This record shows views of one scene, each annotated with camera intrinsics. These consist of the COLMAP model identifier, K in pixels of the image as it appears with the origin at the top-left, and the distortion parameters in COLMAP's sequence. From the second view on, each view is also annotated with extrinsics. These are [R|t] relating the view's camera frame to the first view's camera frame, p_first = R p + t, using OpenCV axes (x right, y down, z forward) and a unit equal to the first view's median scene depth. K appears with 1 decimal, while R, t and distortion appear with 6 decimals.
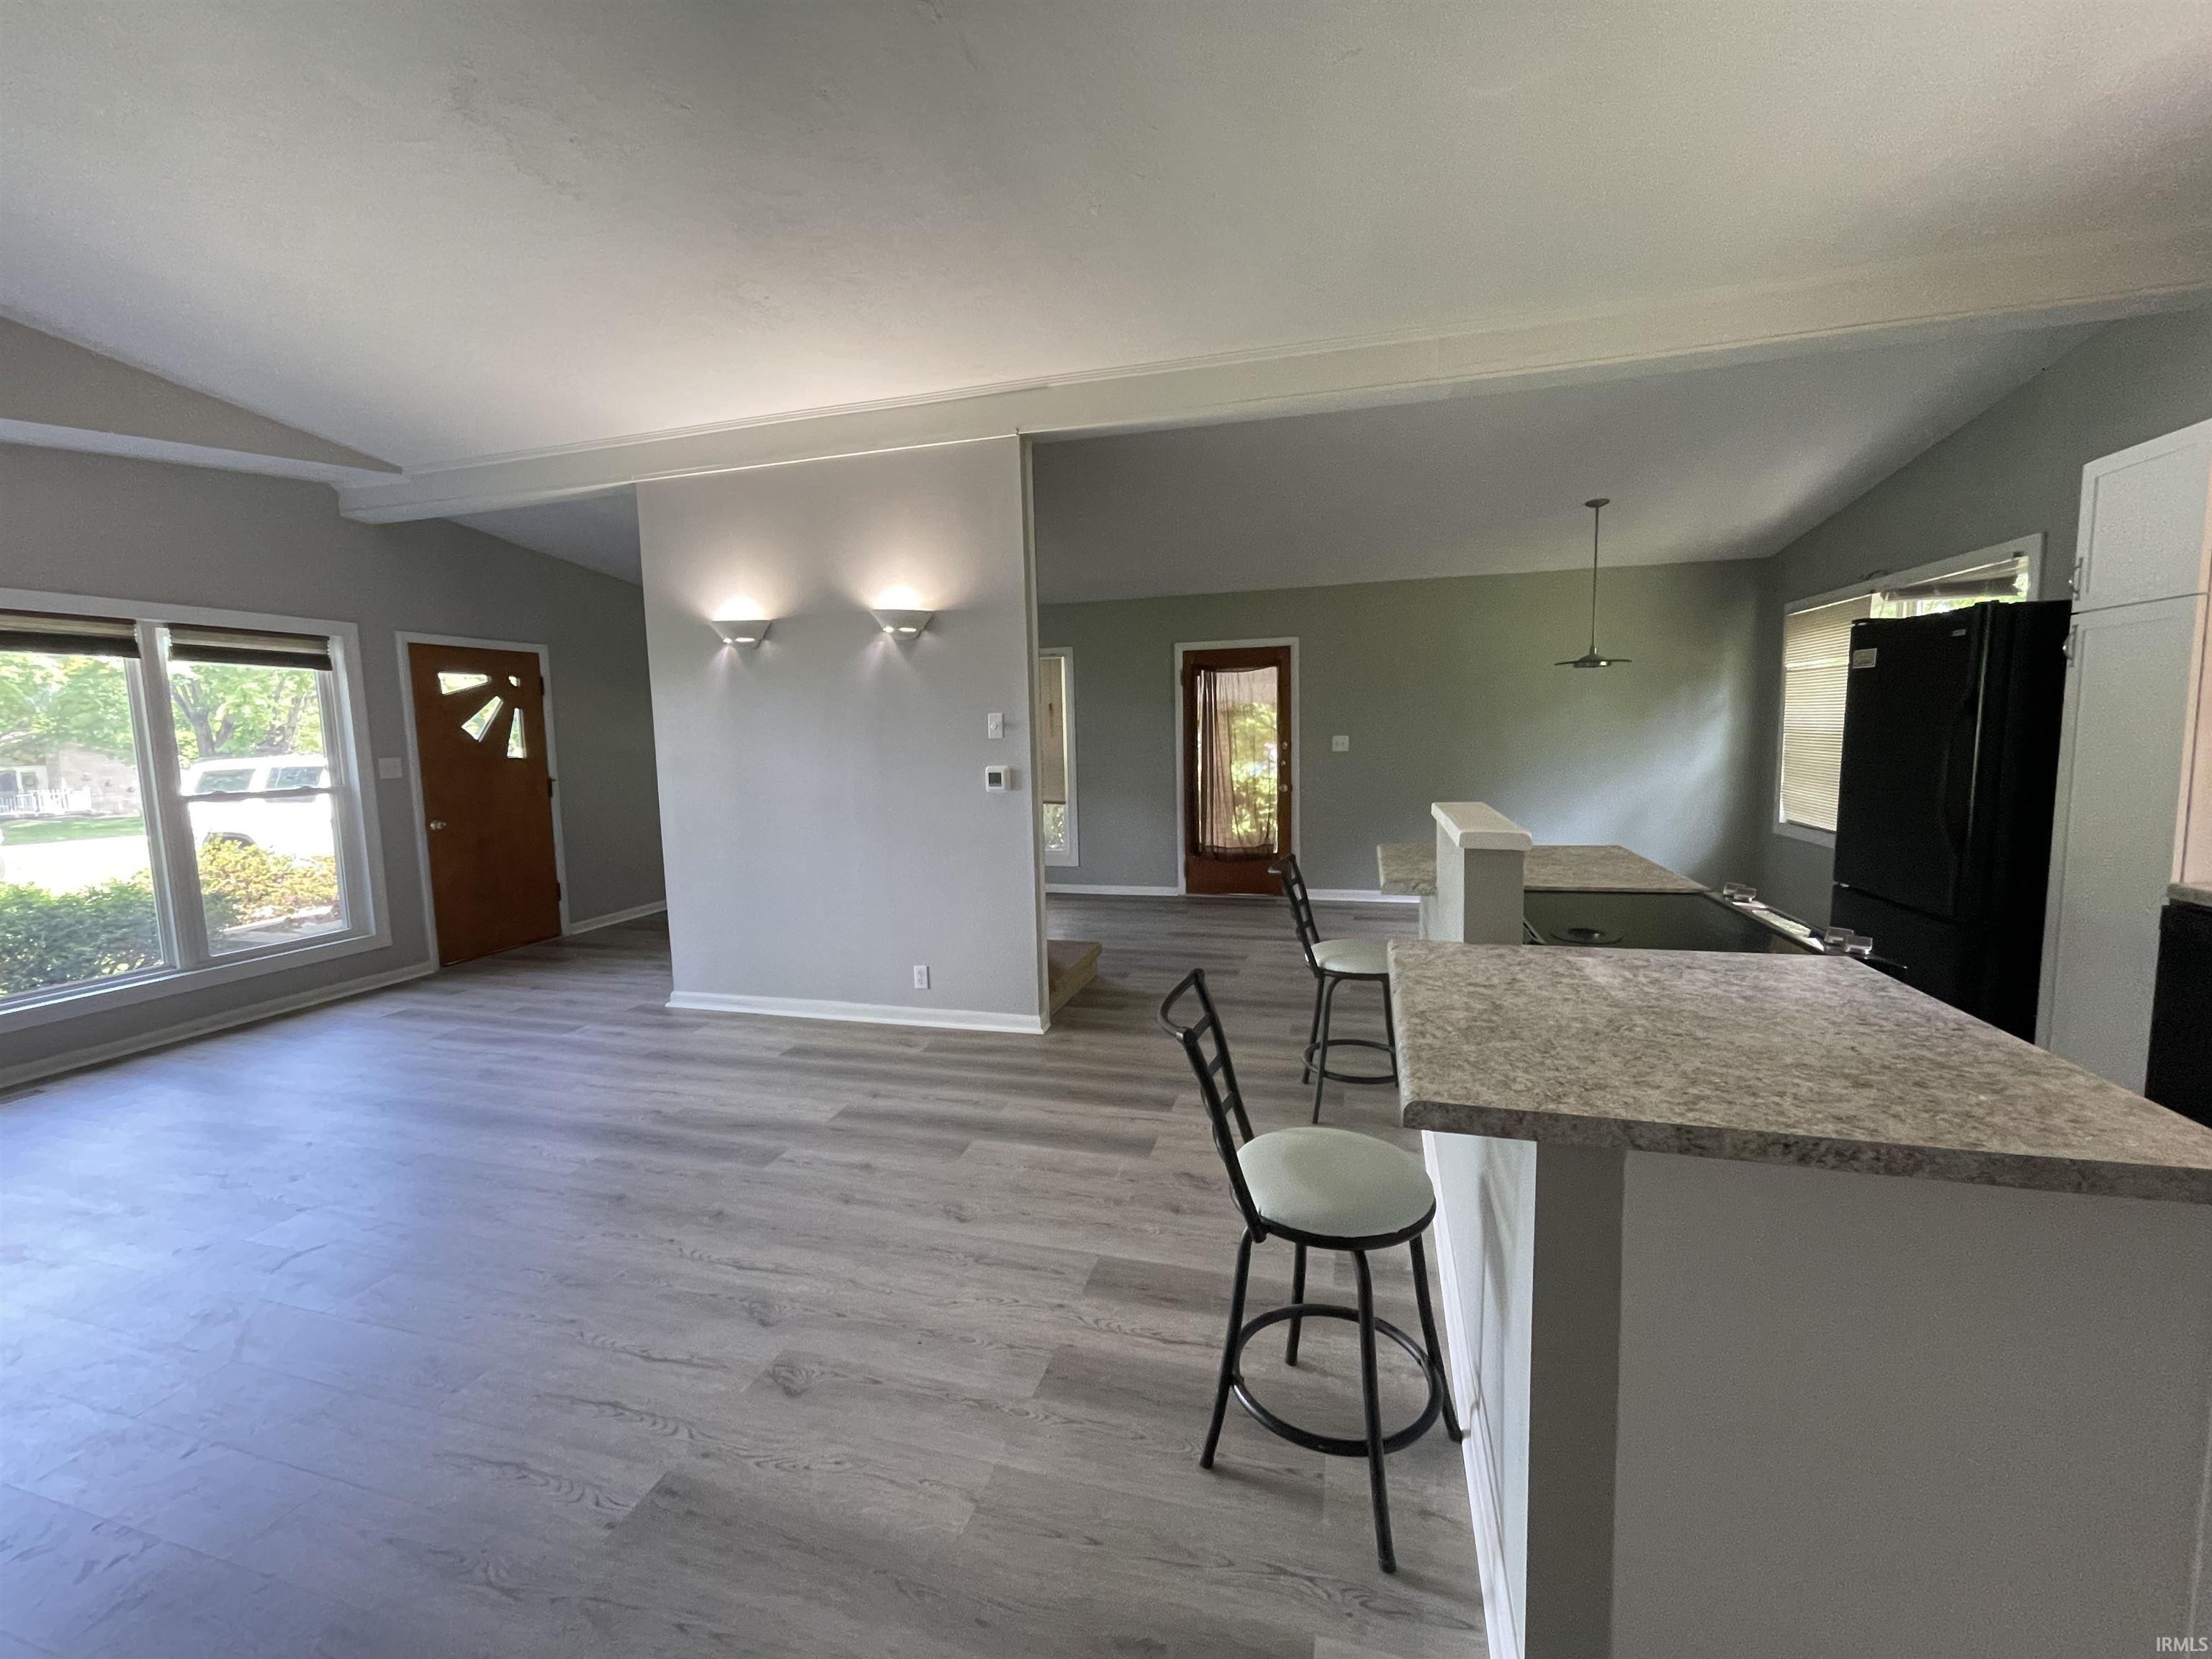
lens RADIAL K [[897.2, 0, 1098.9], [0, 897.2, 827.7], [0, 0, 1]] dist [-0.002805, 0.000146]
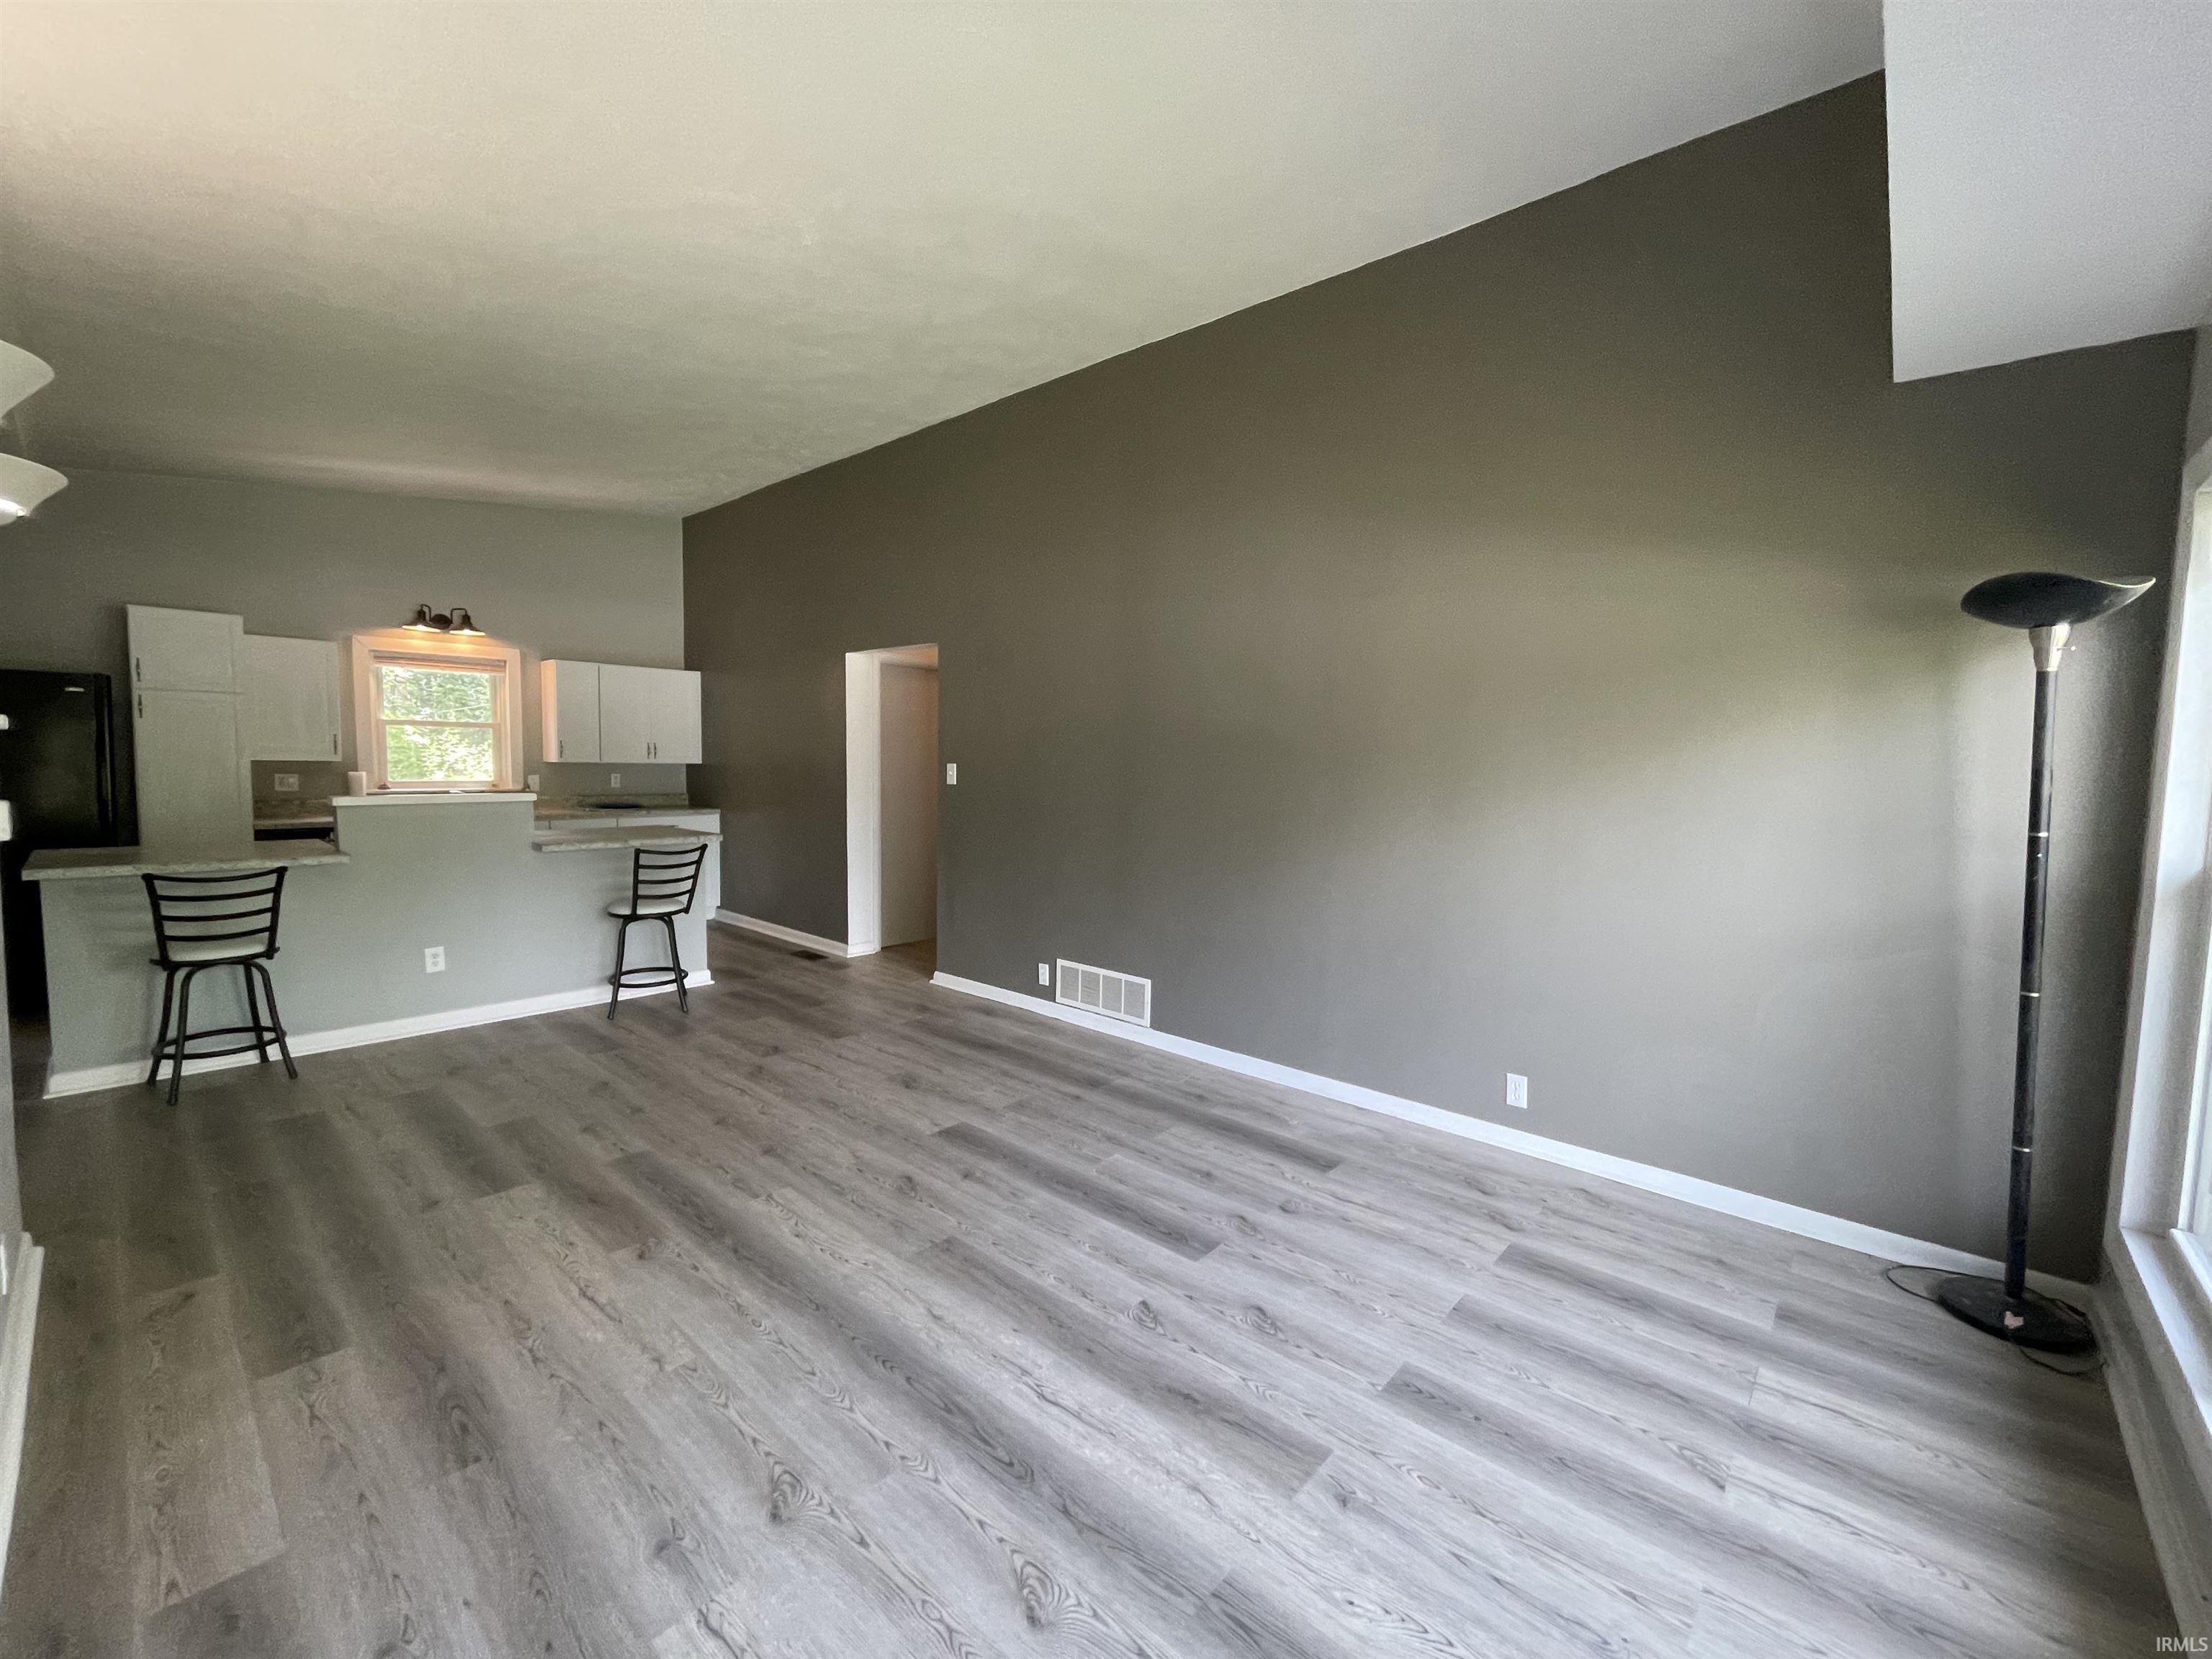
lens RADIAL K [[897.2, 0, 1098.9], [0, 897.2, 827.7], [0, 0, 1]] dist [-0.002805, 0.000146]
pose [[-0.901033, -0.023552, 0.433112, -1.159302], [0.051922, 0.985489, 0.161606, -0.124575], [-0.430633, 0.168100, -0.886734, 1.462630]]
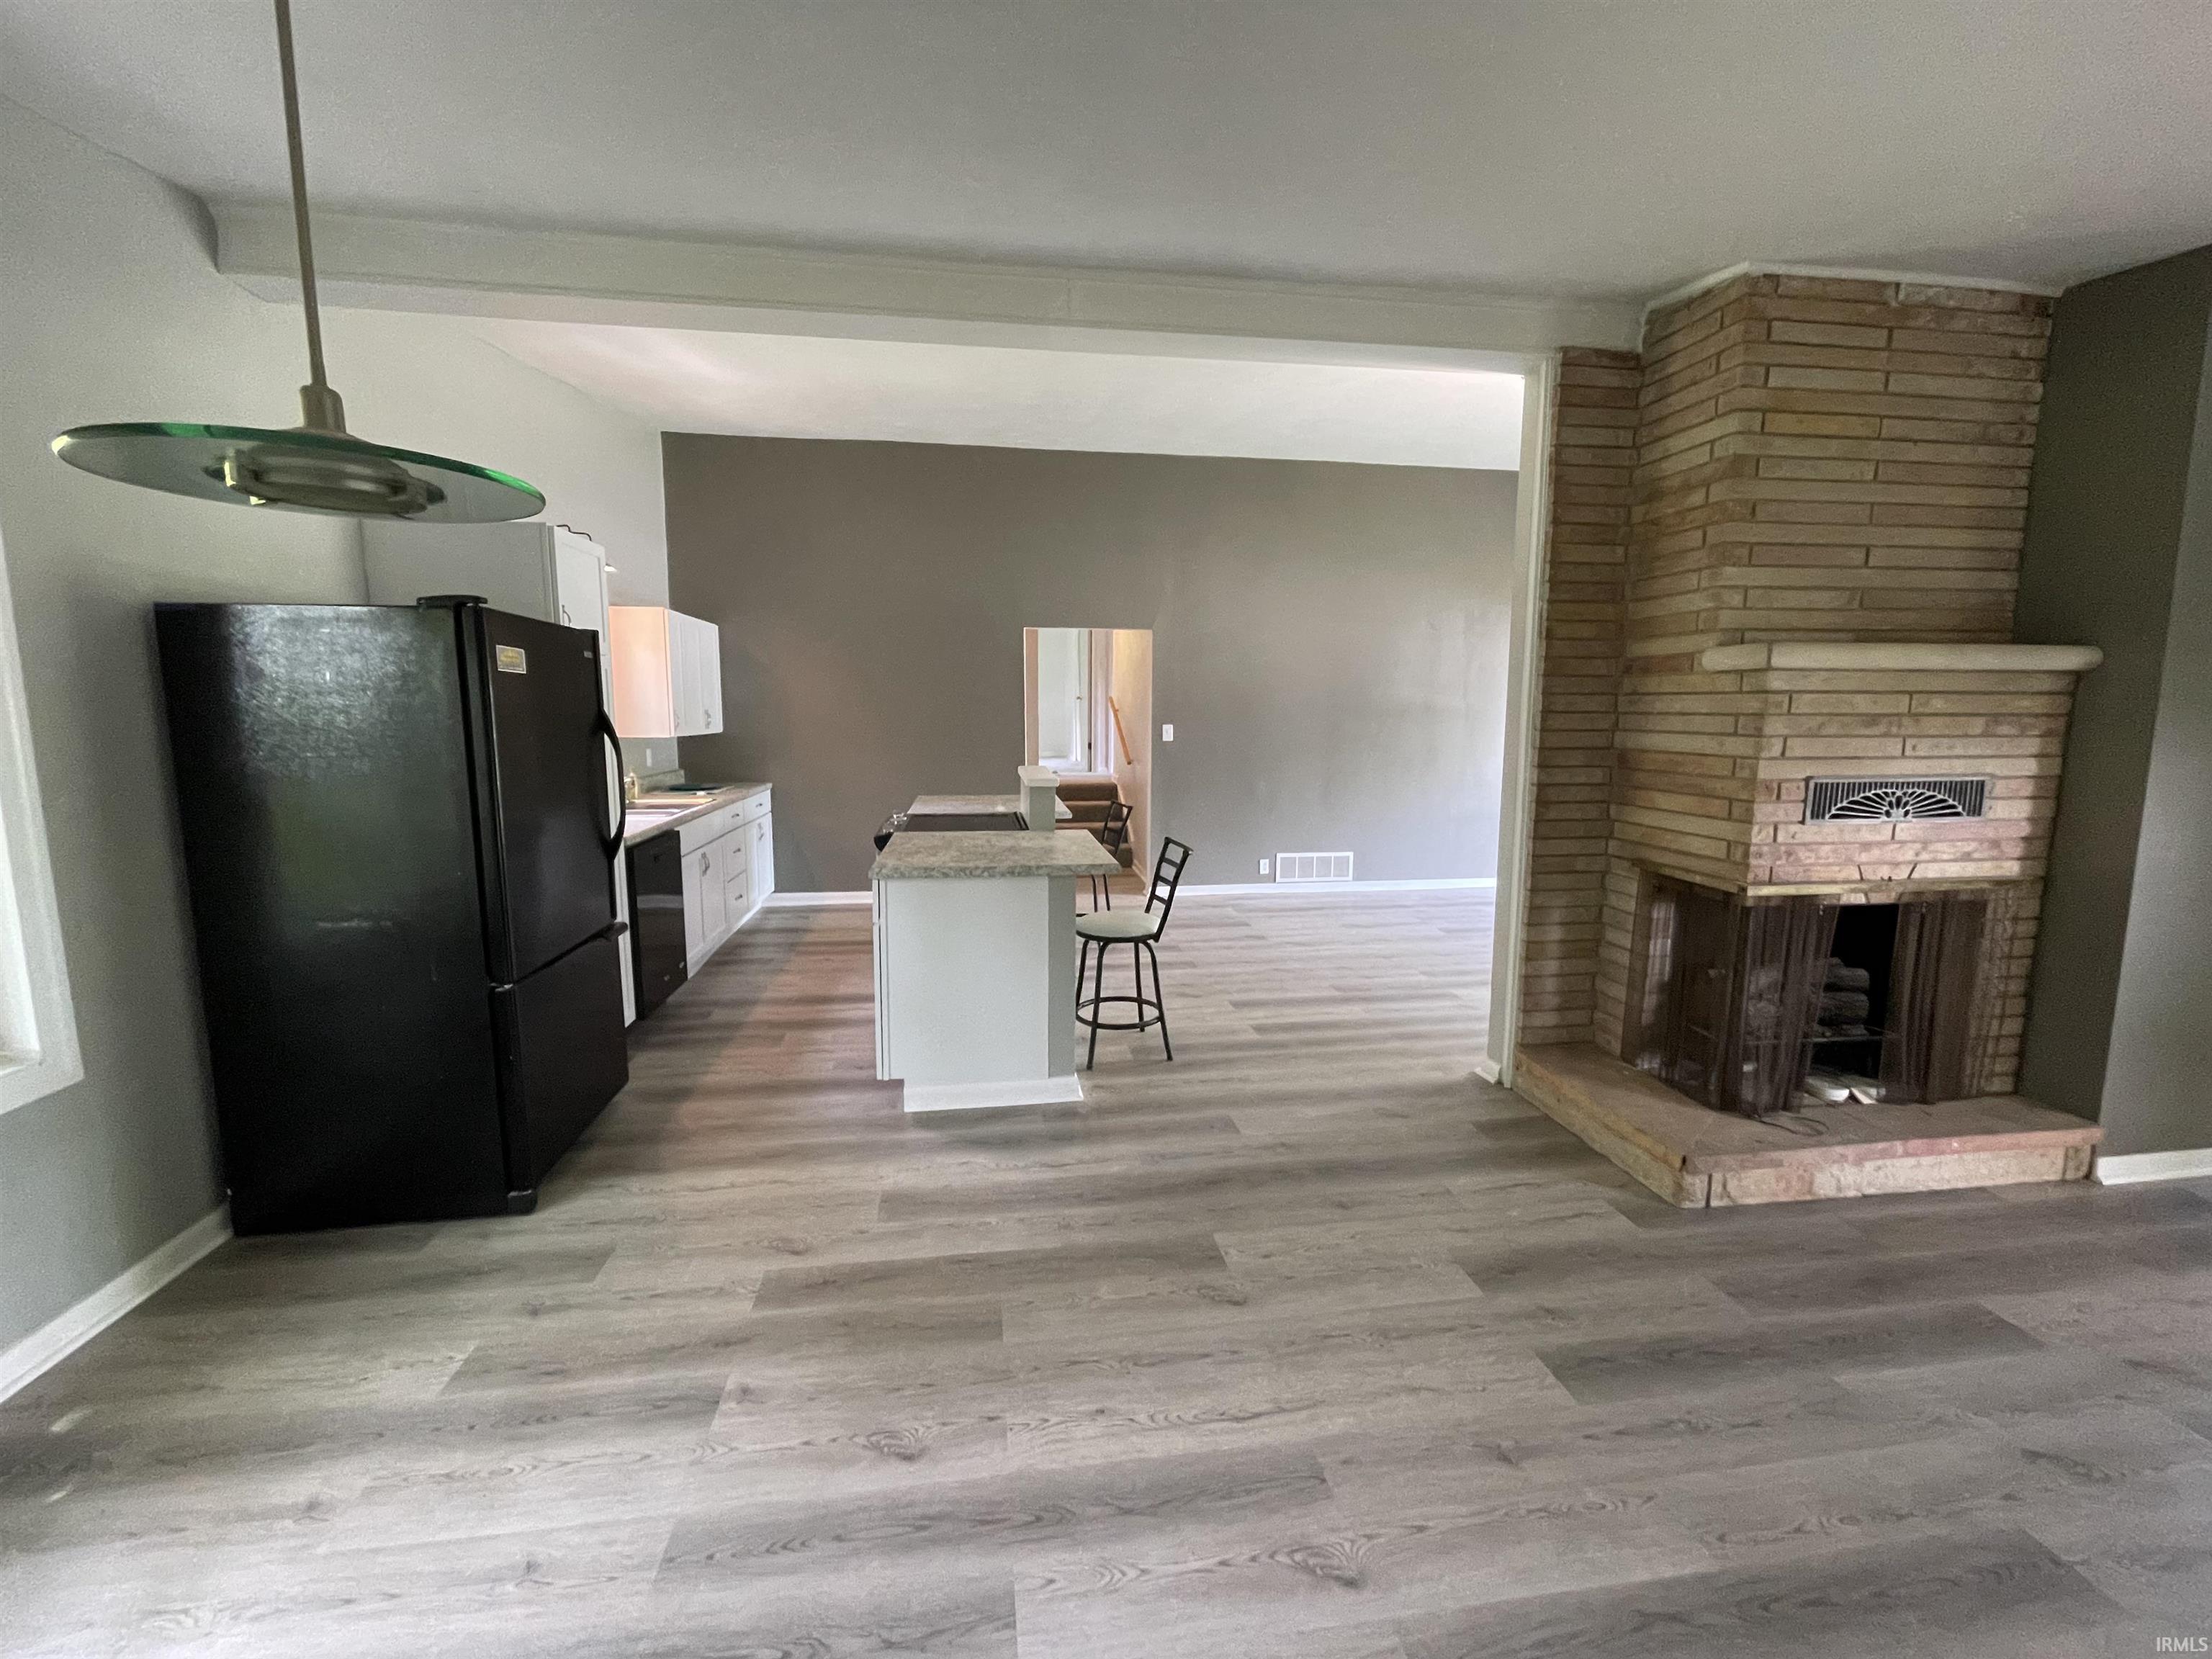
lens RADIAL K [[897.2, 0, 1098.9], [0, 897.2, 827.7], [0, 0, 1]] dist [-0.002805, 0.000146]
pose [[-0.910757, 0.079770, -0.405165, 0.758976], [-0.020600, 0.971166, 0.237512, -0.249172], [0.412429, 0.224662, -0.882853, 1.952611]]
